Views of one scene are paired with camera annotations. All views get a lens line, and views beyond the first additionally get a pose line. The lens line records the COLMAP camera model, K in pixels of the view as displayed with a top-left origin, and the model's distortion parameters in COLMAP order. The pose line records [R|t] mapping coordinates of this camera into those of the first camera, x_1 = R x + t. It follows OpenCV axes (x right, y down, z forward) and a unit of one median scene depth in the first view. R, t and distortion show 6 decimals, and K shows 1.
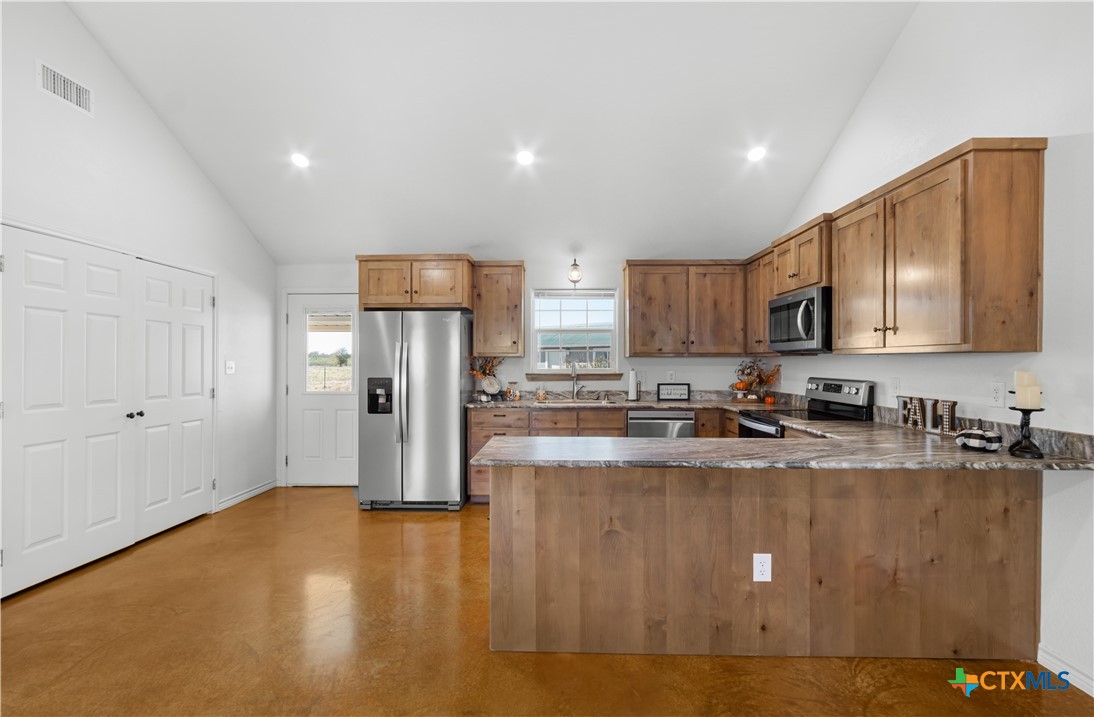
lens RADIAL K [[499.6, 0, 548.9], [0, 499.6, 362.5], [0, 0, 1]] dist [-0.016303, 0.003688]
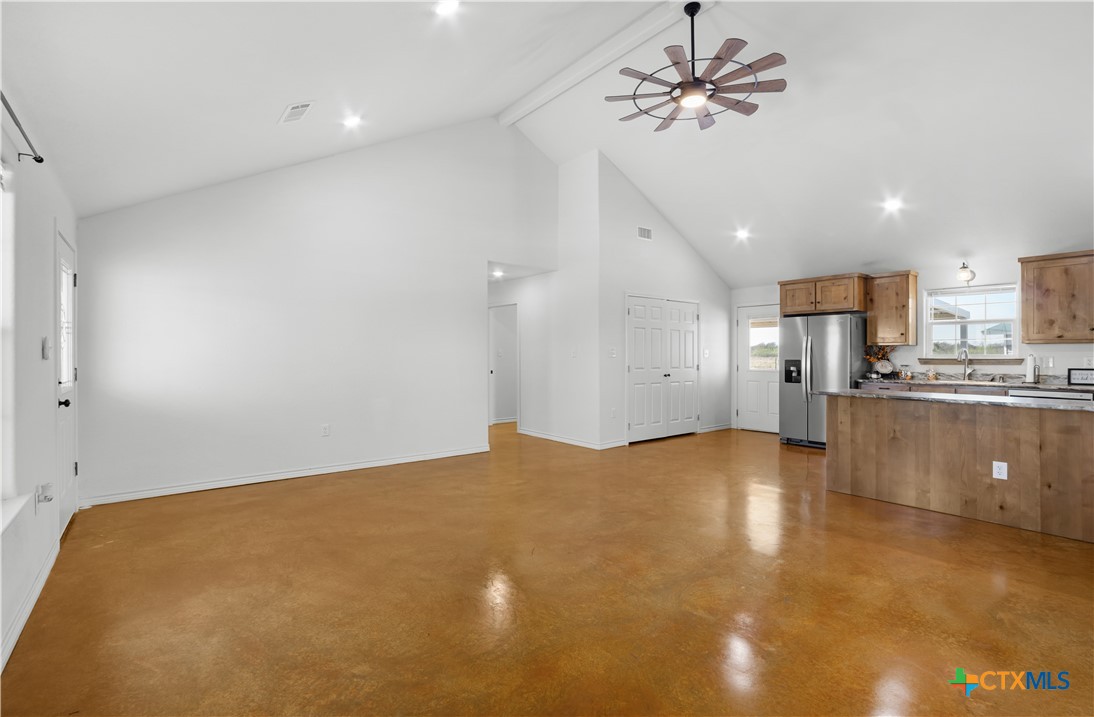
lens RADIAL K [[499.6, 0, 542.1], [0, 499.6, 351.6], [0, 0, 1]] dist [-0.016303, 0.003688]
pose [[0.644497, -0.004157, -0.764596, 0.332461], [0.001631, 0.999990, -0.004062, 0.009665], [0.764605, 0.001371, 0.644498, -0.580074]]
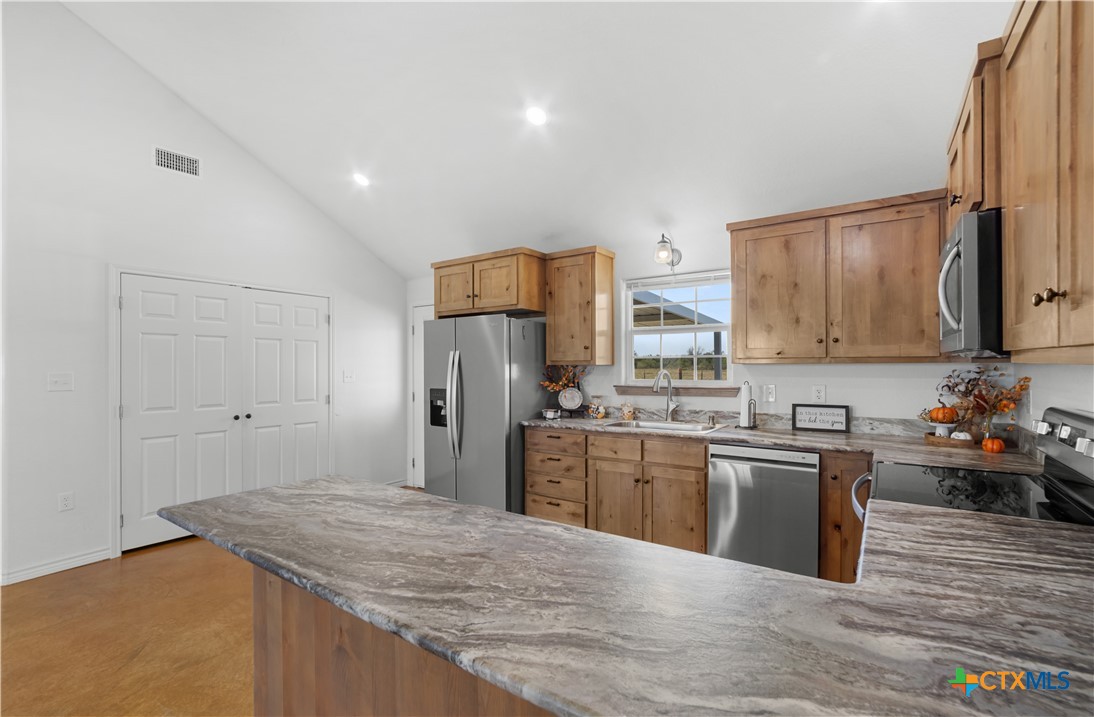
lens RADIAL K [[499.6, 0, 544.1], [0, 499.6, 364.1], [0, 0, 1]] dist [-0.016303, 0.003688]
pose [[0.831356, -0.006520, -0.555702, 0.346351], [0.006695, 0.999976, -0.001717, -0.012950], [0.555700, -0.002293, 0.831380, 0.302828]]
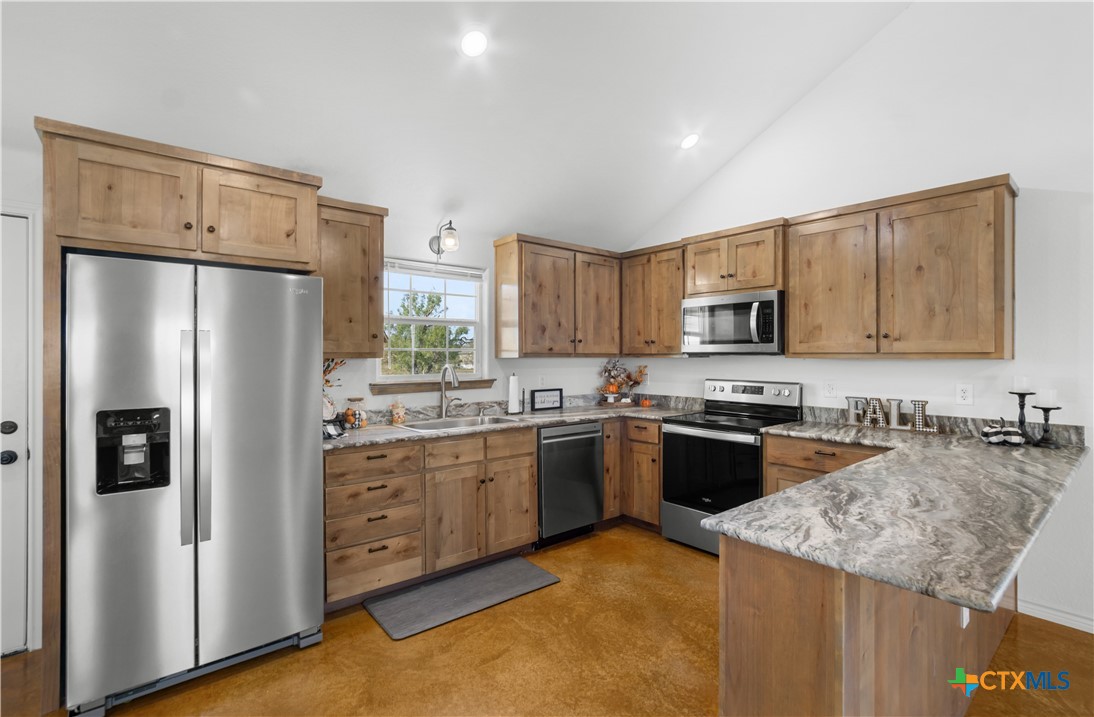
lens RADIAL K [[499.6, 0, 551.2], [0, 499.6, 355.2], [0, 0, 1]] dist [-0.016303, 0.003688]
pose [[0.749792, 0.000428, 0.661674, -0.336760], [0.001187, 0.999997, -0.001993, -0.015234], [-0.661673, 0.002280, 0.749789, 0.406891]]
